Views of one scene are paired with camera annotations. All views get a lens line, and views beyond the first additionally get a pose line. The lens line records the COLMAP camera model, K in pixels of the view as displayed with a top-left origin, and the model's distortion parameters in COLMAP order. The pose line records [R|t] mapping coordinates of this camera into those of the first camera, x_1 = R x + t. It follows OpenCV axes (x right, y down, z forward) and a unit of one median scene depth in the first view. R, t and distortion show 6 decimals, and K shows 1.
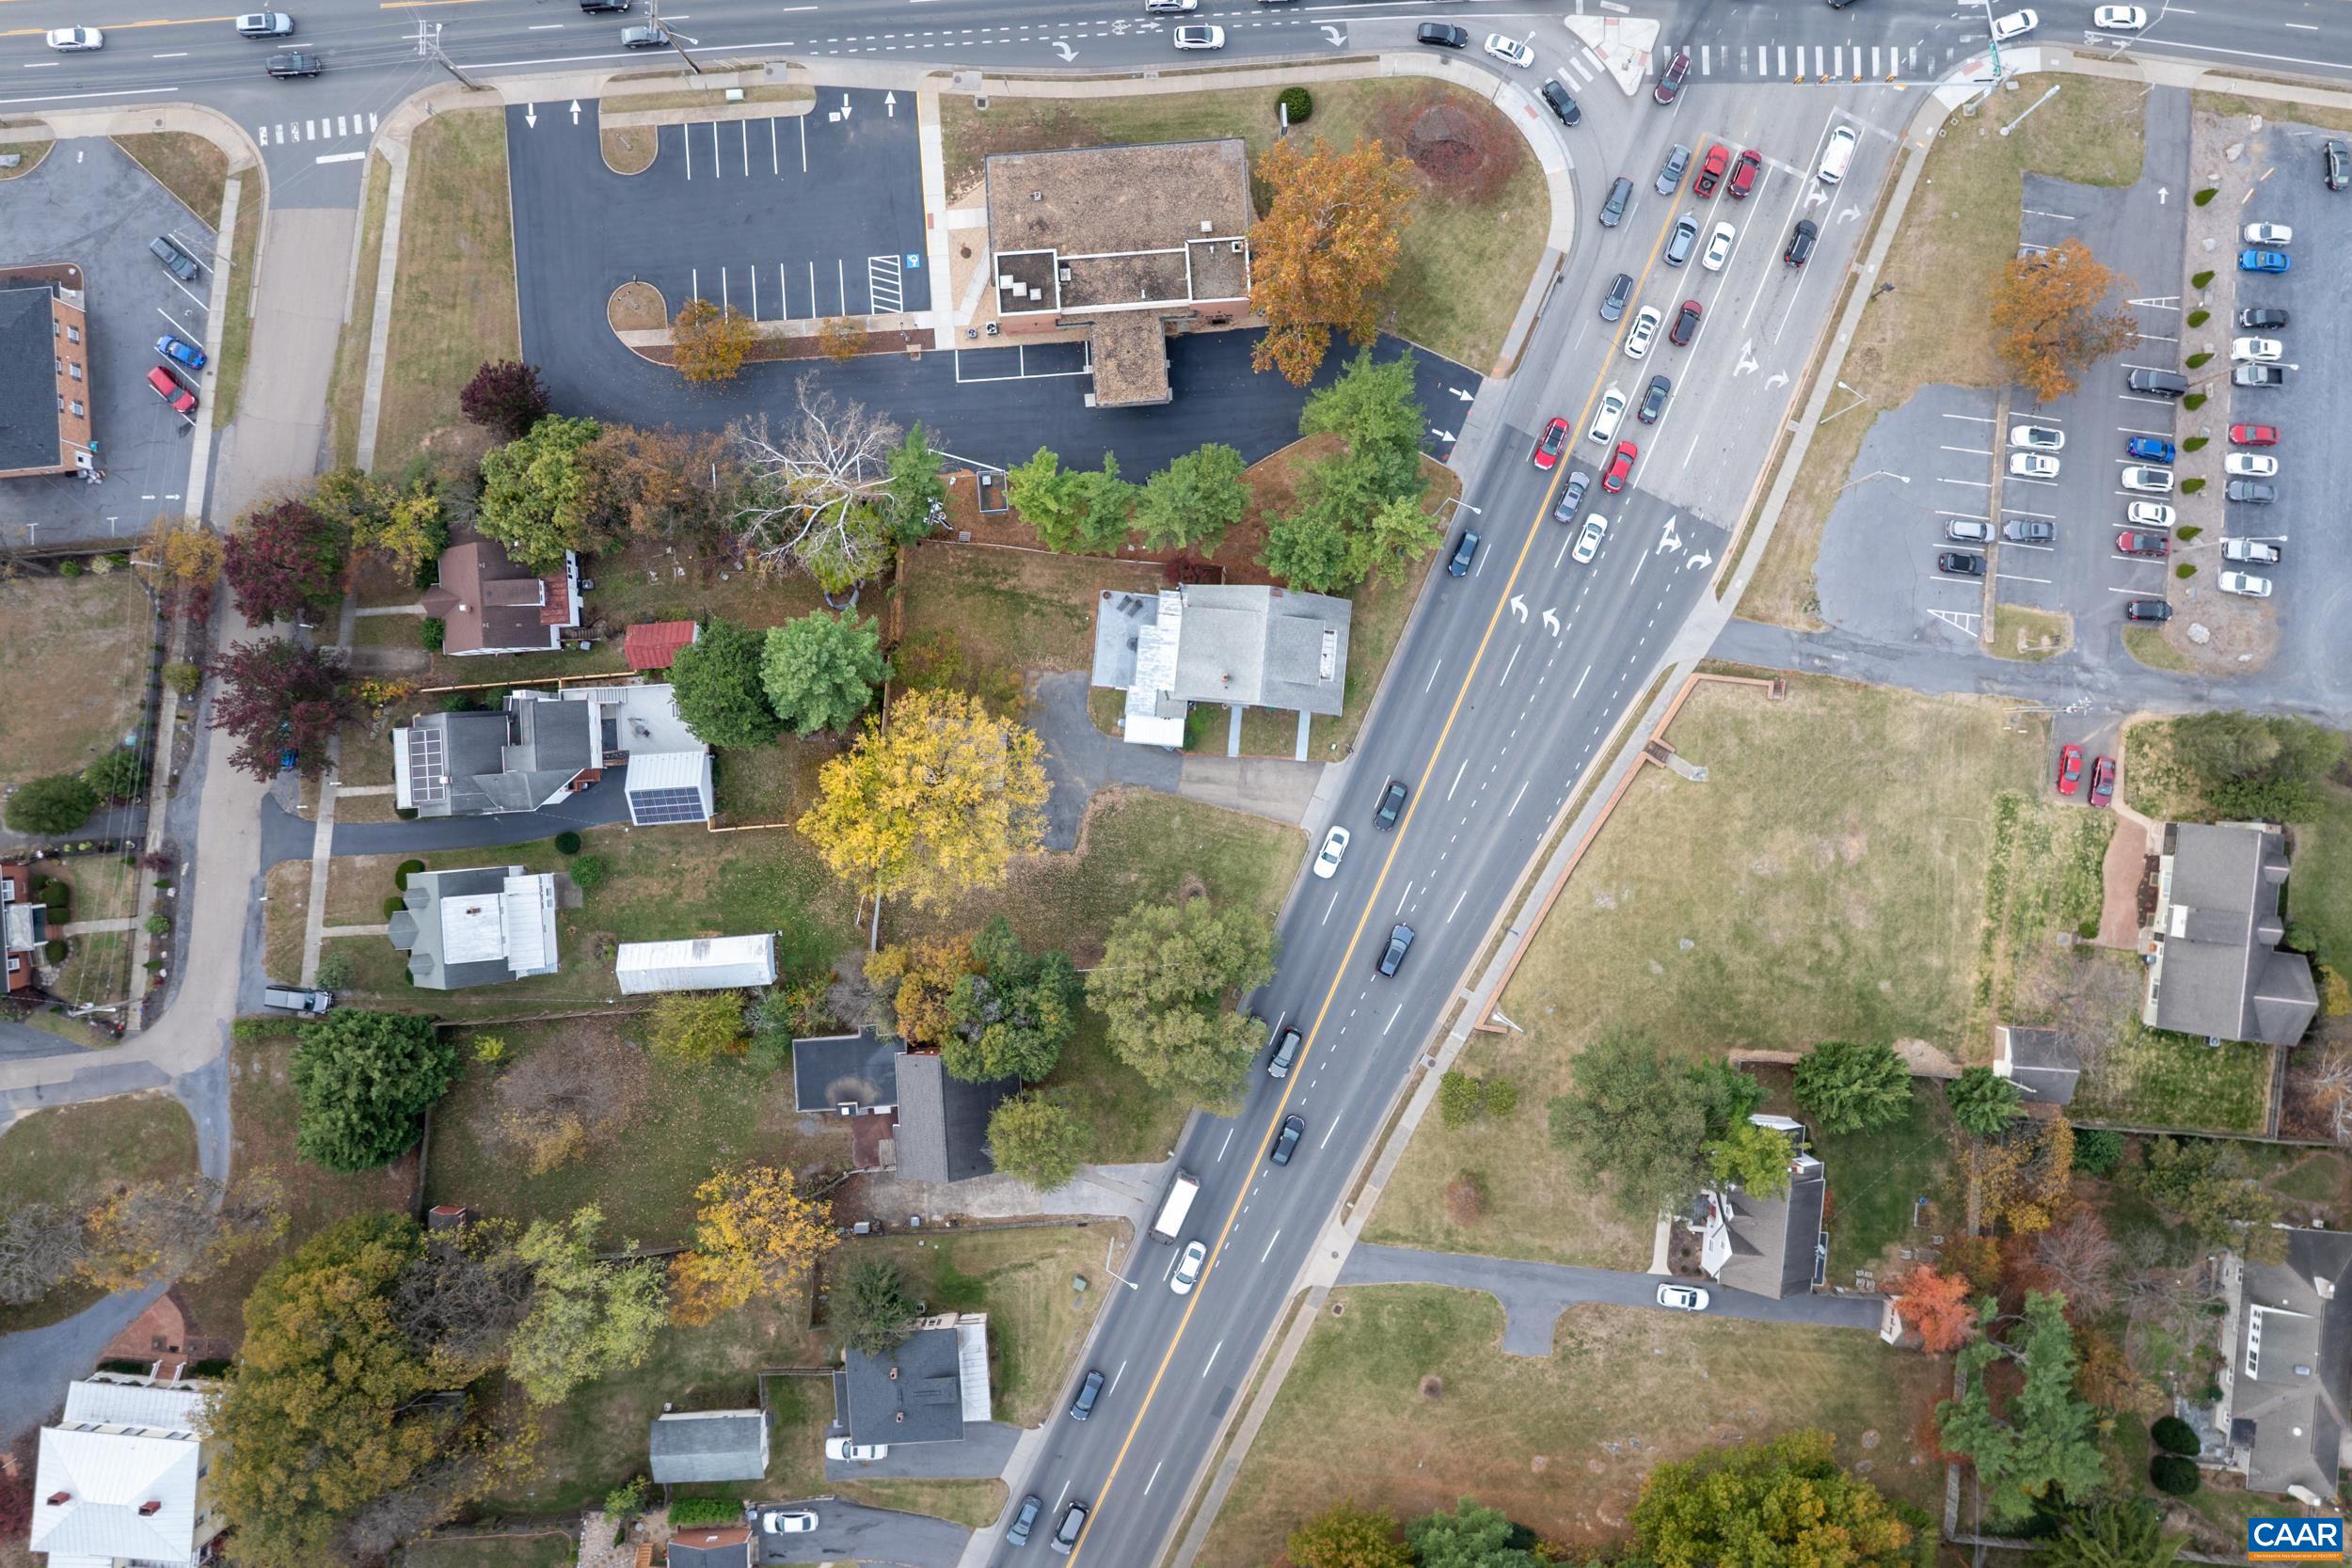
lens RADIAL K [[1663.7, 0, 1170.7], [0, 1663.7, 750.6], [0, 0, 1]] dist [-0.038188, 0.001973]
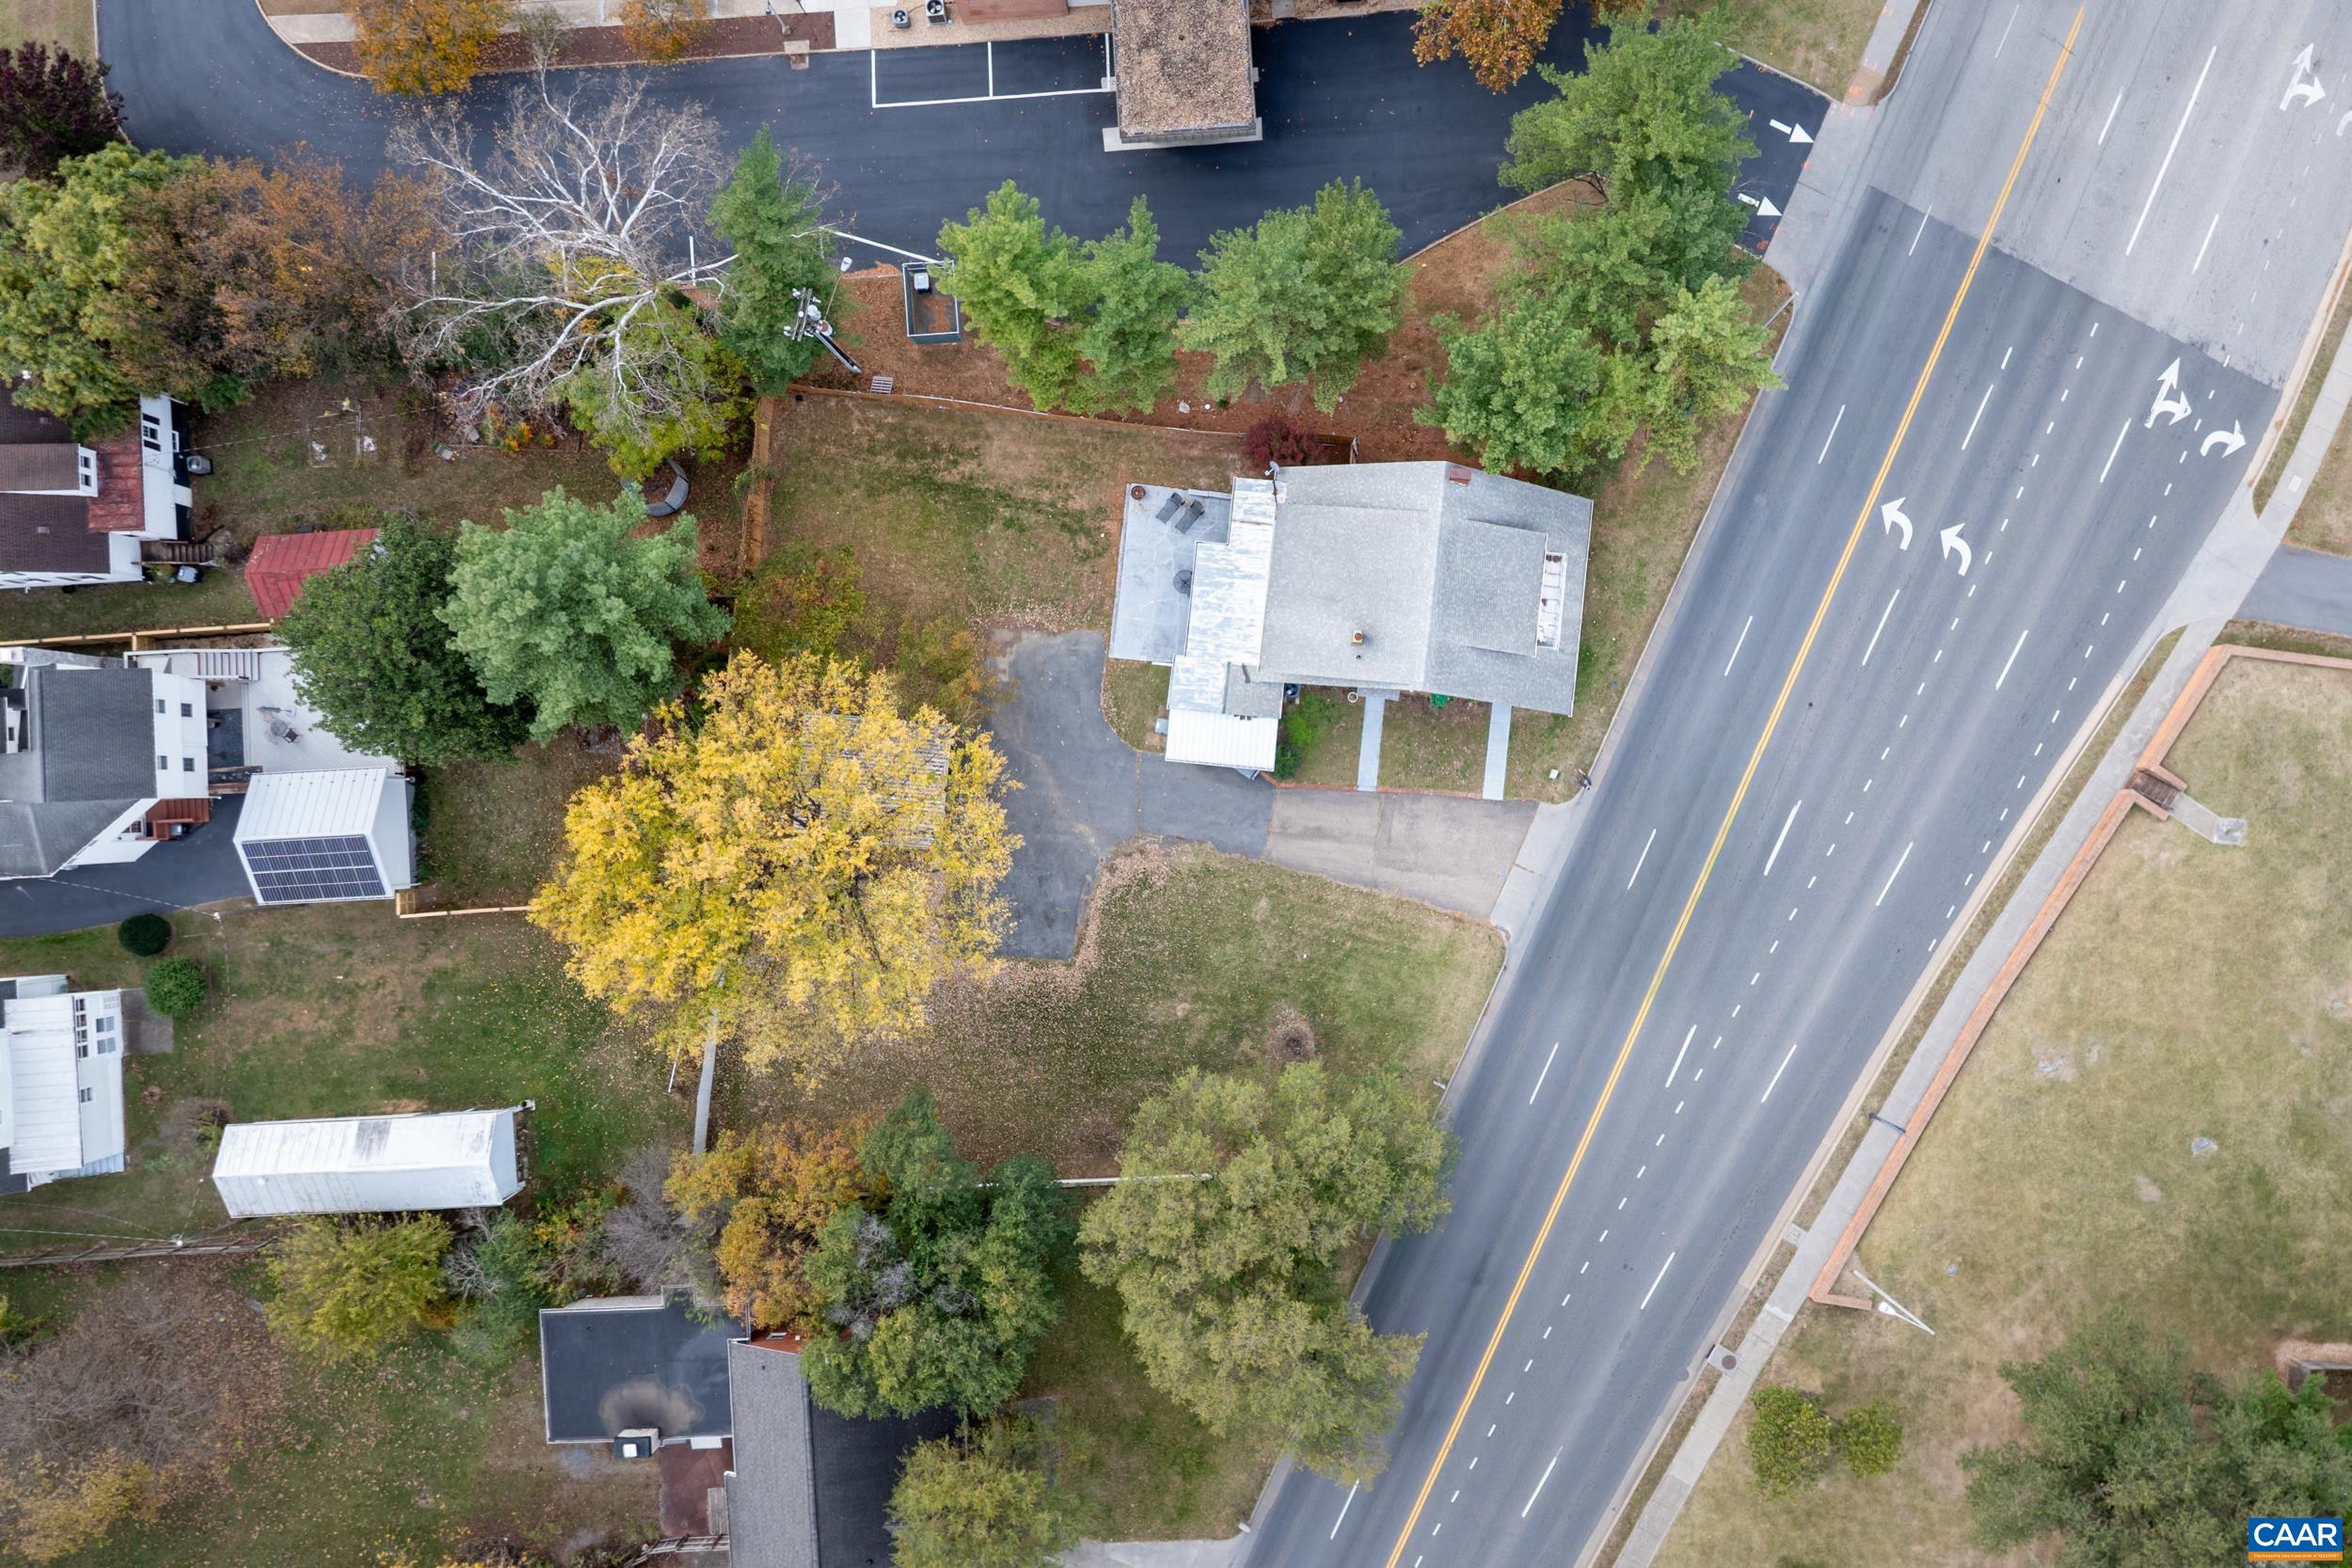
lens RADIAL K [[1574.8, 0, 1252.8], [0, 1574.8, 783.8], [0, 0, 1]] dist [-0.038485, -0.000519]
pose [[0.999918, 0.011005, -0.006490, 0.003618], [-0.011060, 0.999903, -0.008440, 0.006313], [0.006397, 0.008511, 0.999943, 0.494032]]
